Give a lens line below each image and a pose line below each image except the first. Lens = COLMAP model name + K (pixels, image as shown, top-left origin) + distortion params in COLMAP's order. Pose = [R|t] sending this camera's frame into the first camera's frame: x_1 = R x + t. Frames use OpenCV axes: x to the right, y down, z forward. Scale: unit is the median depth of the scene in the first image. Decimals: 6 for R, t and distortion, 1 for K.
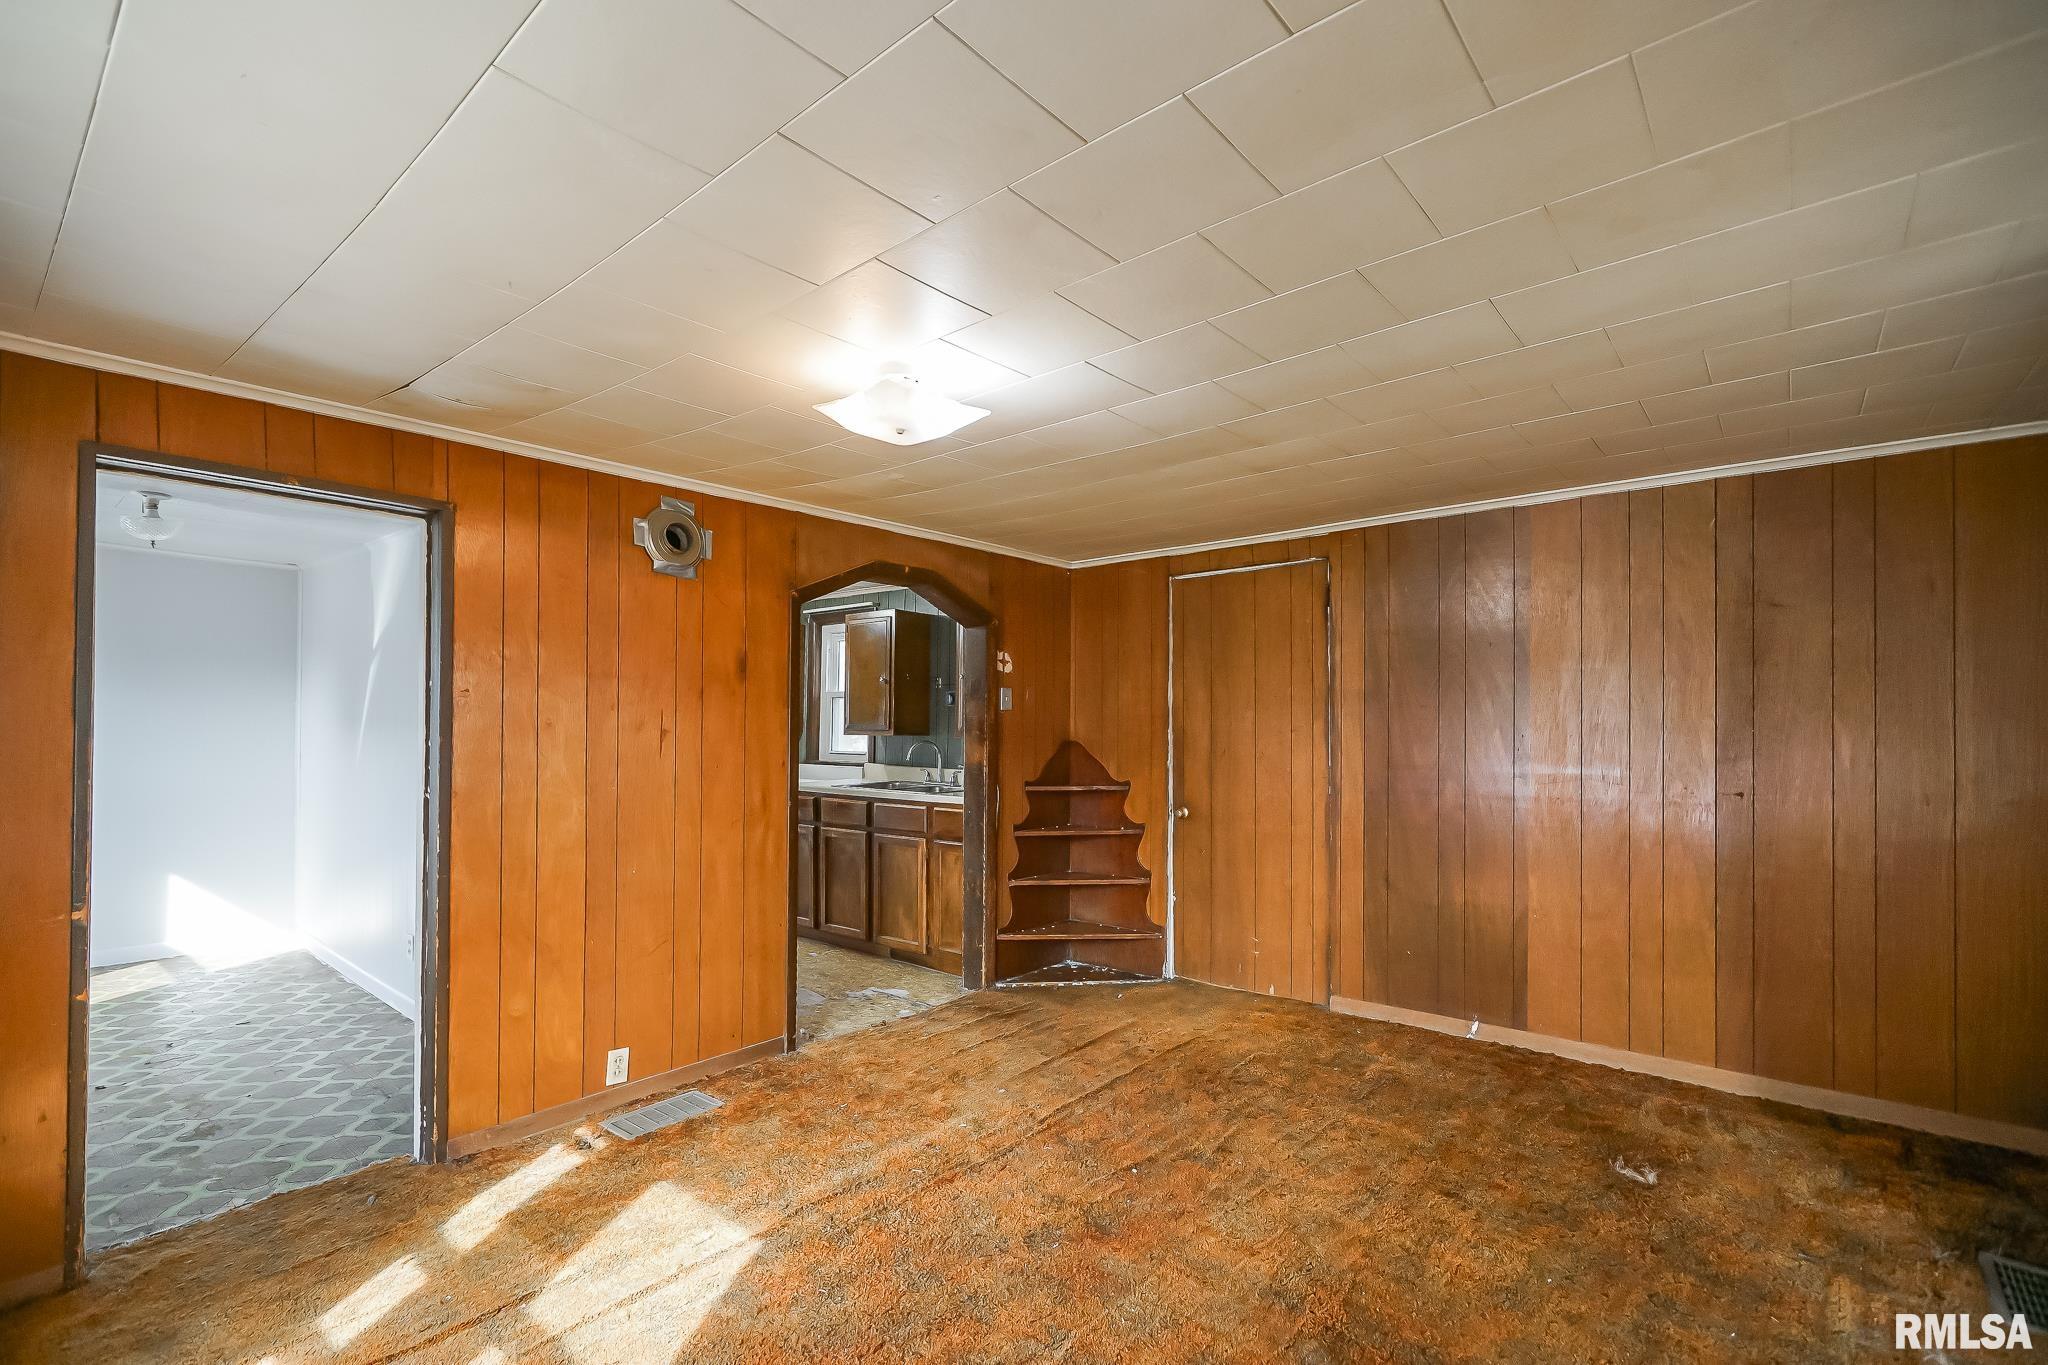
lens RADIAL K [[915.1, 0, 1018.8], [0, 915.1, 690.5], [0, 0, 1]] dist [-0.001136, -0.000141]
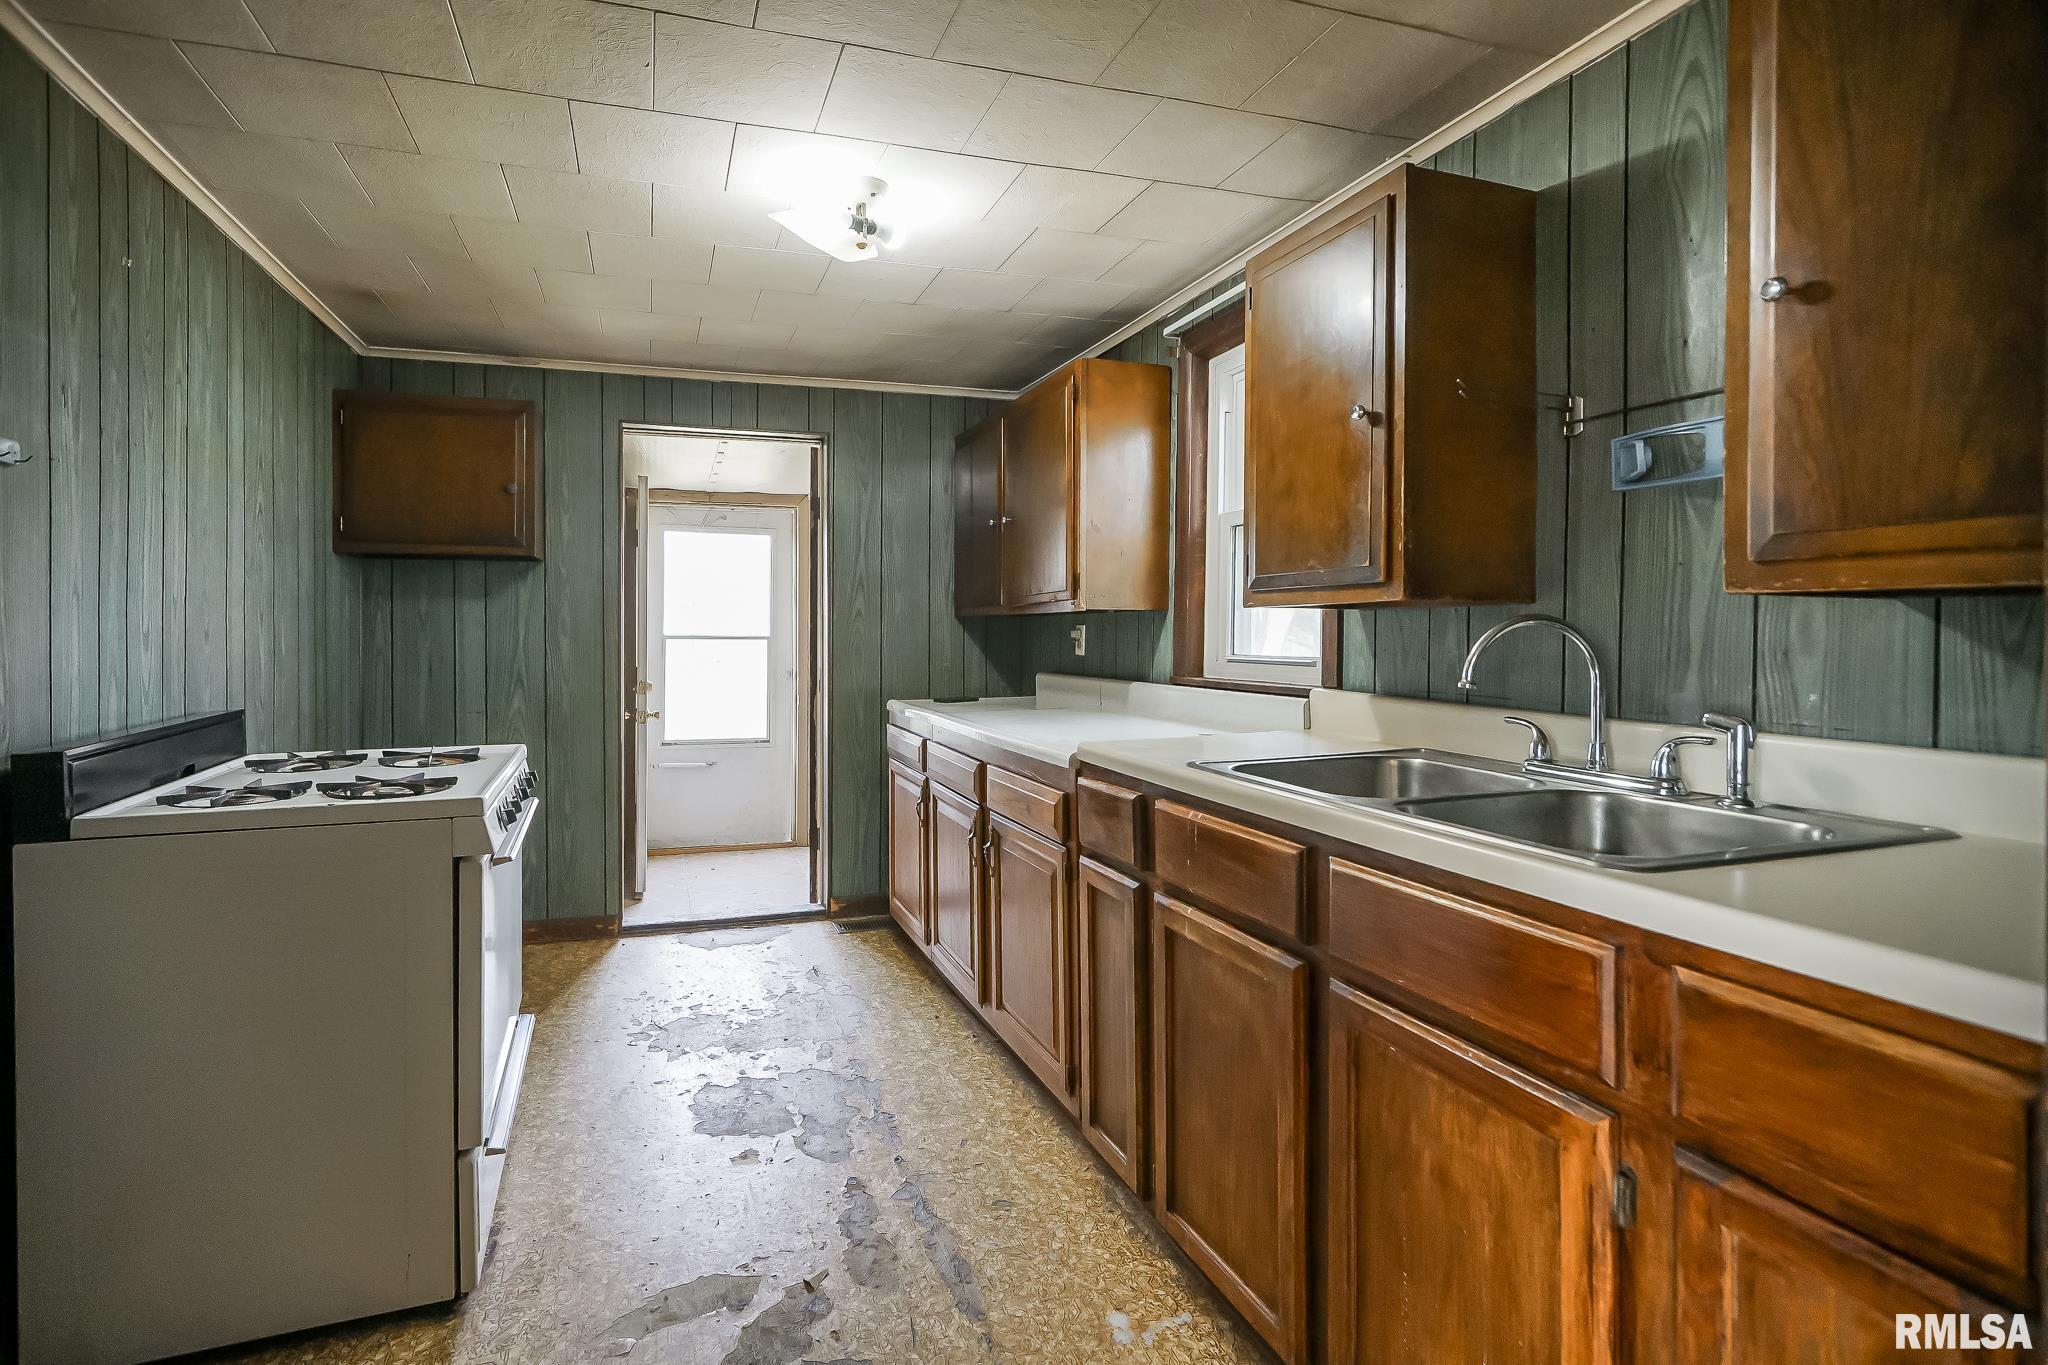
lens RADIAL K [[974.0, 0, 982.7], [0, 974.0, 635.0], [0, 0, 1]] dist [-0.032718, -0.000126]
pose [[0.867092, 0.001494, -0.498147, -0.101499], [0.015519, 0.999429, 0.030011, 0.050290], [0.497907, -0.033753, 0.866573, 0.678352]]
